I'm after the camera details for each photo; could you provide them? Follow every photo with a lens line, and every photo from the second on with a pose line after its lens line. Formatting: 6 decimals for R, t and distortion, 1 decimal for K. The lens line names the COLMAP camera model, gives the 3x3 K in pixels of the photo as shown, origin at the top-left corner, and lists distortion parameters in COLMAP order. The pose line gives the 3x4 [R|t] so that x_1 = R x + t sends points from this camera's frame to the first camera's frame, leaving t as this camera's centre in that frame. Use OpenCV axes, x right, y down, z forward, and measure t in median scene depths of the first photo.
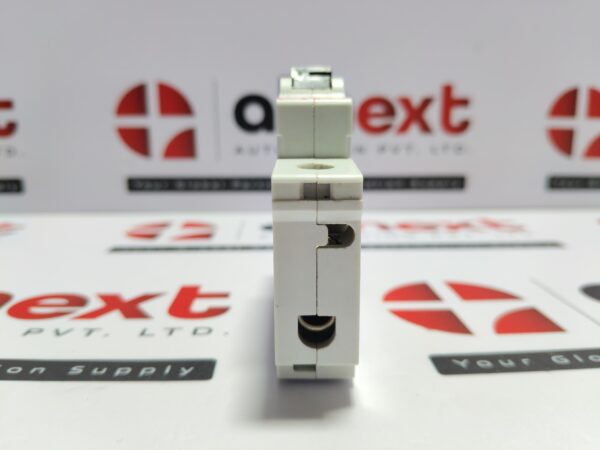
lens RADIAL K [[460.0, 0, 297.0], [0, 460.0, 225.8], [0, 0, 1]] dist [0.000106, -0.099845]
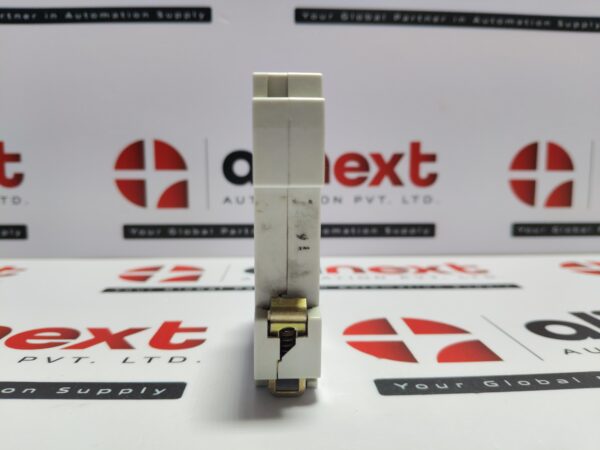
lens RADIAL K [[452.0, 0, 300.0], [0, 452.0, 225.0], [0, 0, 1]] dist [-0.004755, -0.059202]
pose [[0.999986, 0.001053, 0.005097, 0.074289], [-0.000502, 0.994258, -0.107009, 0.016244], [-0.005181, 0.107005, 0.994245, -0.117832]]
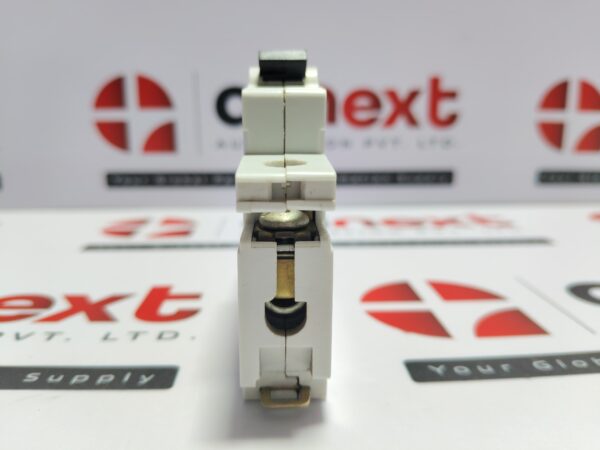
lens RADIAL K [[460.0, 0, 297.0], [0, 460.0, 225.8], [0, 0, 1]] dist [0.000106, -0.099845]
pose [[0.999955, -0.001859, 0.009280, 0.043938], [0.001733, 0.999906, 0.013631, -0.008525], [-0.009304, -0.013614, 0.999864, 0.040812]]
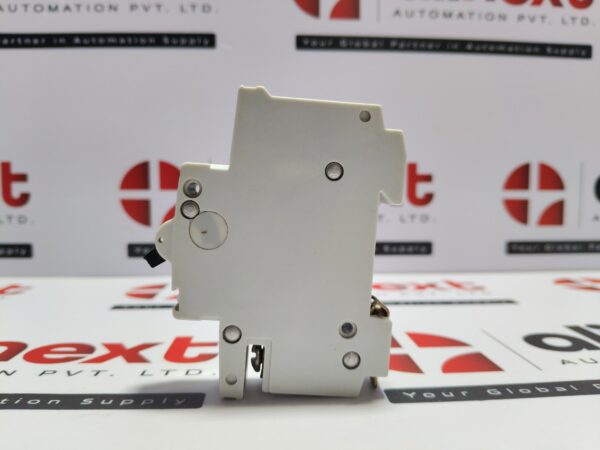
lens RADIAL K [[454.2, 0, 298.1], [0, 454.2, 227.4], [0, 0, 1]] dist [-0.000550, -0.074485]
pose [[0.999774, -0.000470, 0.021234, 0.030201], [0.003530, 0.989526, -0.144314, 0.026788], [-0.020944, 0.144357, 0.989304, -0.172825]]
